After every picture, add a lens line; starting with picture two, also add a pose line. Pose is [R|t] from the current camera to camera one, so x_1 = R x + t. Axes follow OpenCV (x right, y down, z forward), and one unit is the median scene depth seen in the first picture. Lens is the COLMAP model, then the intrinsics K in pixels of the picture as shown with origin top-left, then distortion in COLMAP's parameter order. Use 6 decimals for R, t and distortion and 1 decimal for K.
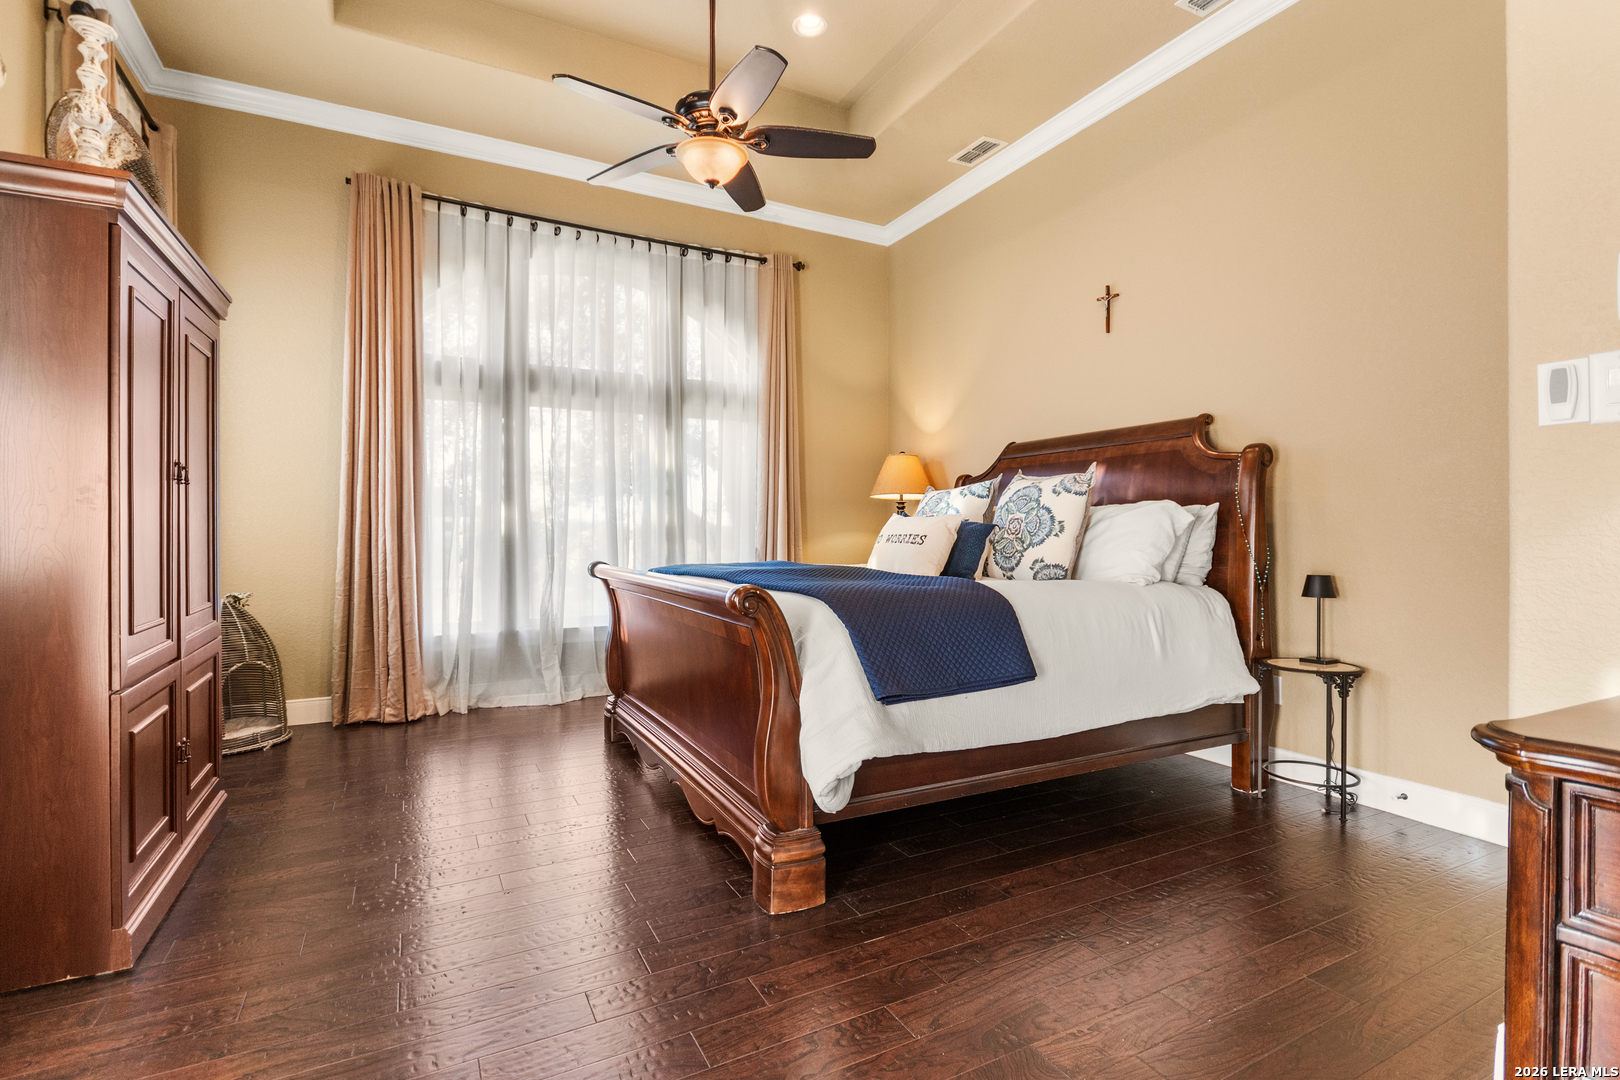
lens RADIAL K [[766.1, 0, 808.1], [0, 766.1, 529.8], [0, 0, 1]] dist [0.001338, -0.000622]
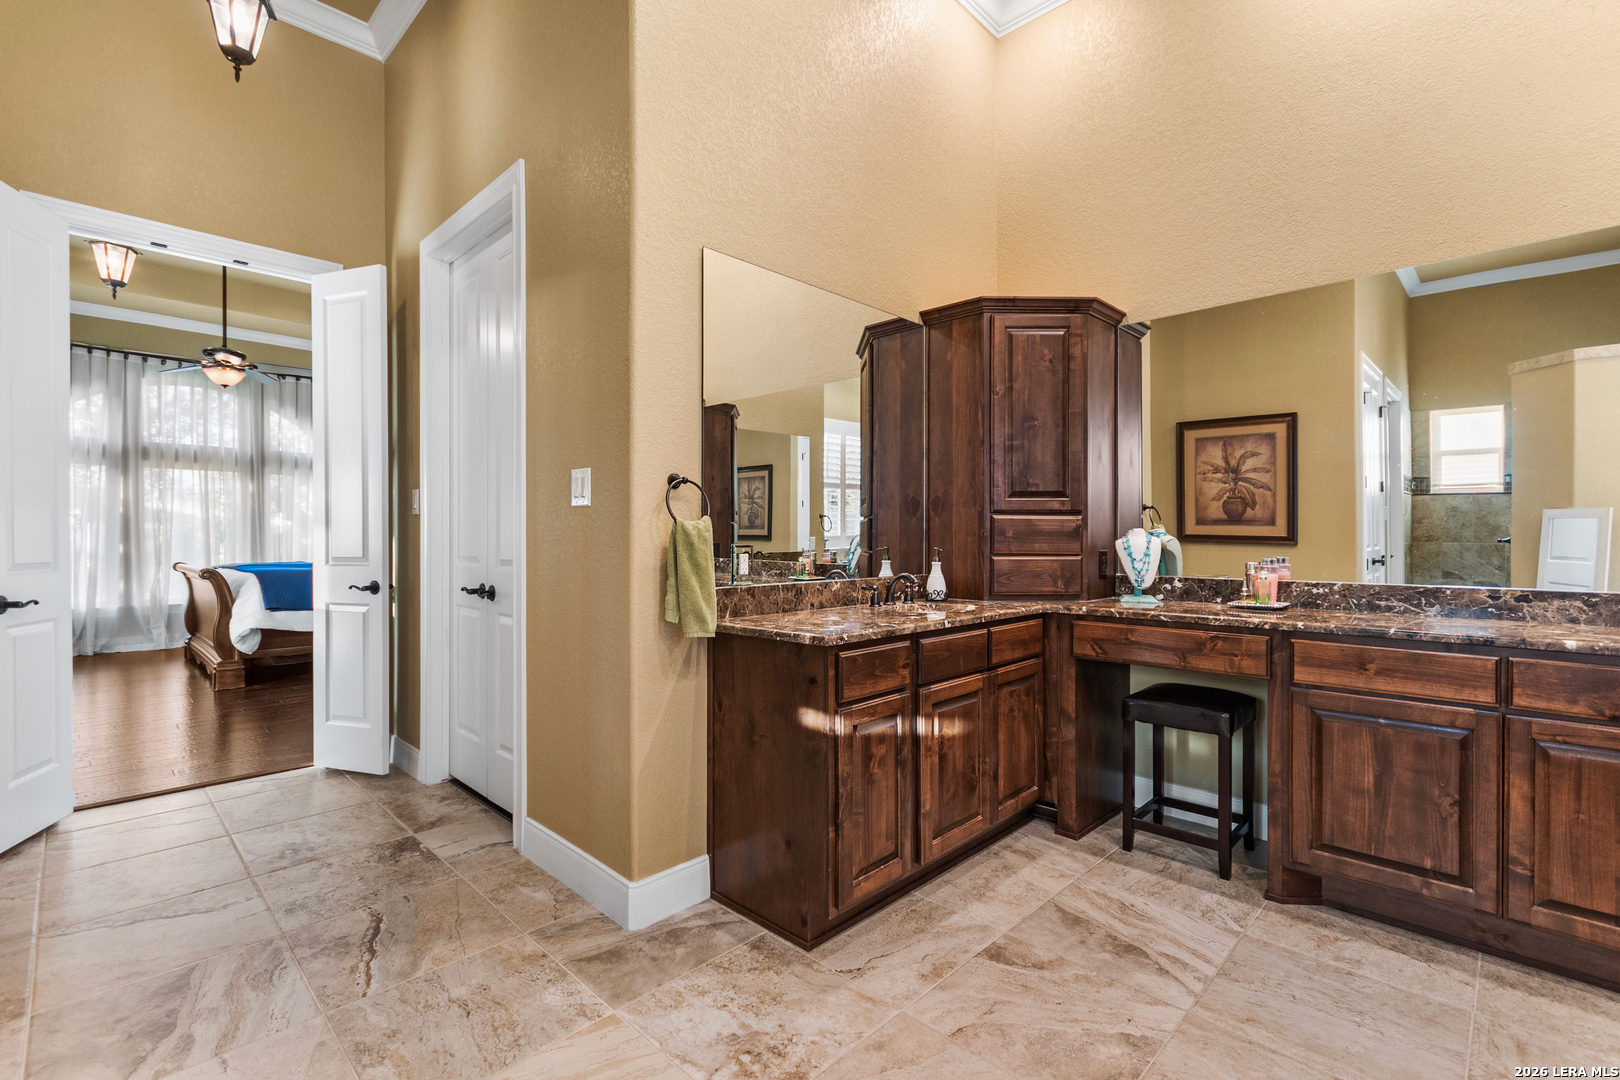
lens RADIAL K [[720.6, 0, 810.0], [0, 720.6, 540.0], [0, 0, 1]] dist [0.000950, -0.000229]
pose [[0.943411, 0.001700, 0.331622, 0.476389], [-0.003733, 0.999978, 0.005494, -0.023673], [-0.331605, -0.006421, 0.943396, -0.936554]]
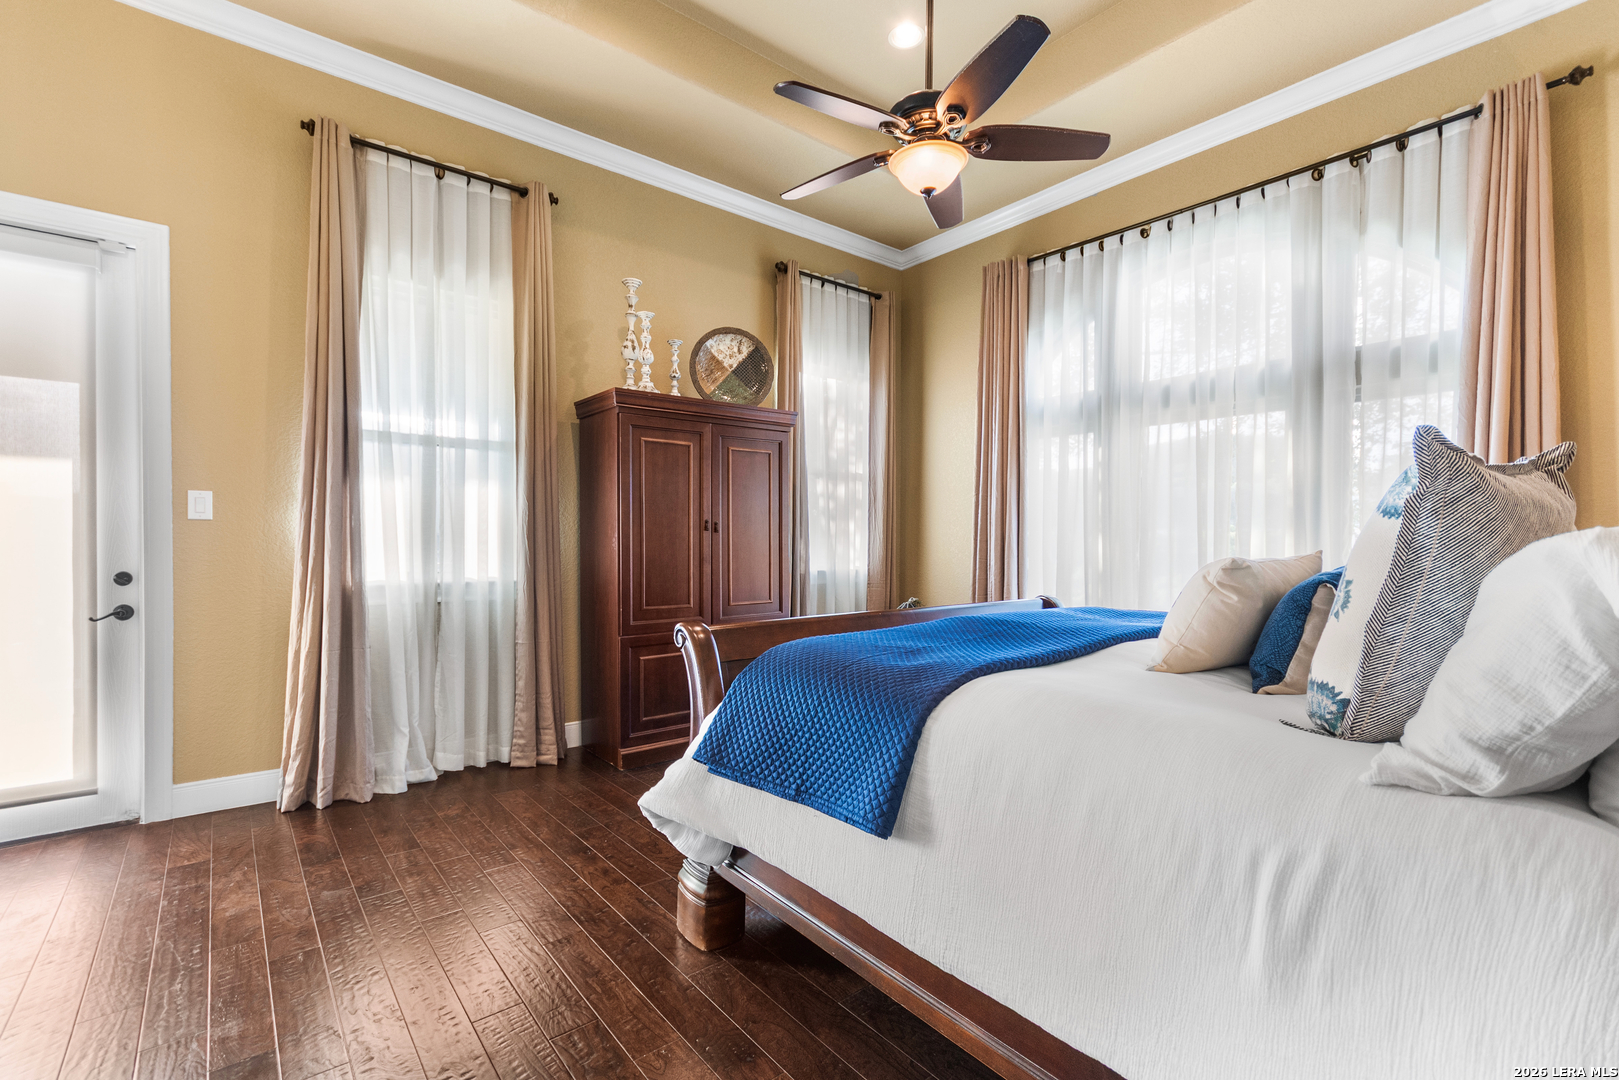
lens RADIAL K [[709.3, 0, 808.9], [0, 709.3, 543.1], [0, 0, 1]] dist [0.004786, 0.000169]
pose [[0.205928, 0.008388, -0.978531, 0.427329], [-0.006414, 0.999953, 0.007222, -0.021694], [0.978546, 0.004789, 0.205972, 0.434533]]
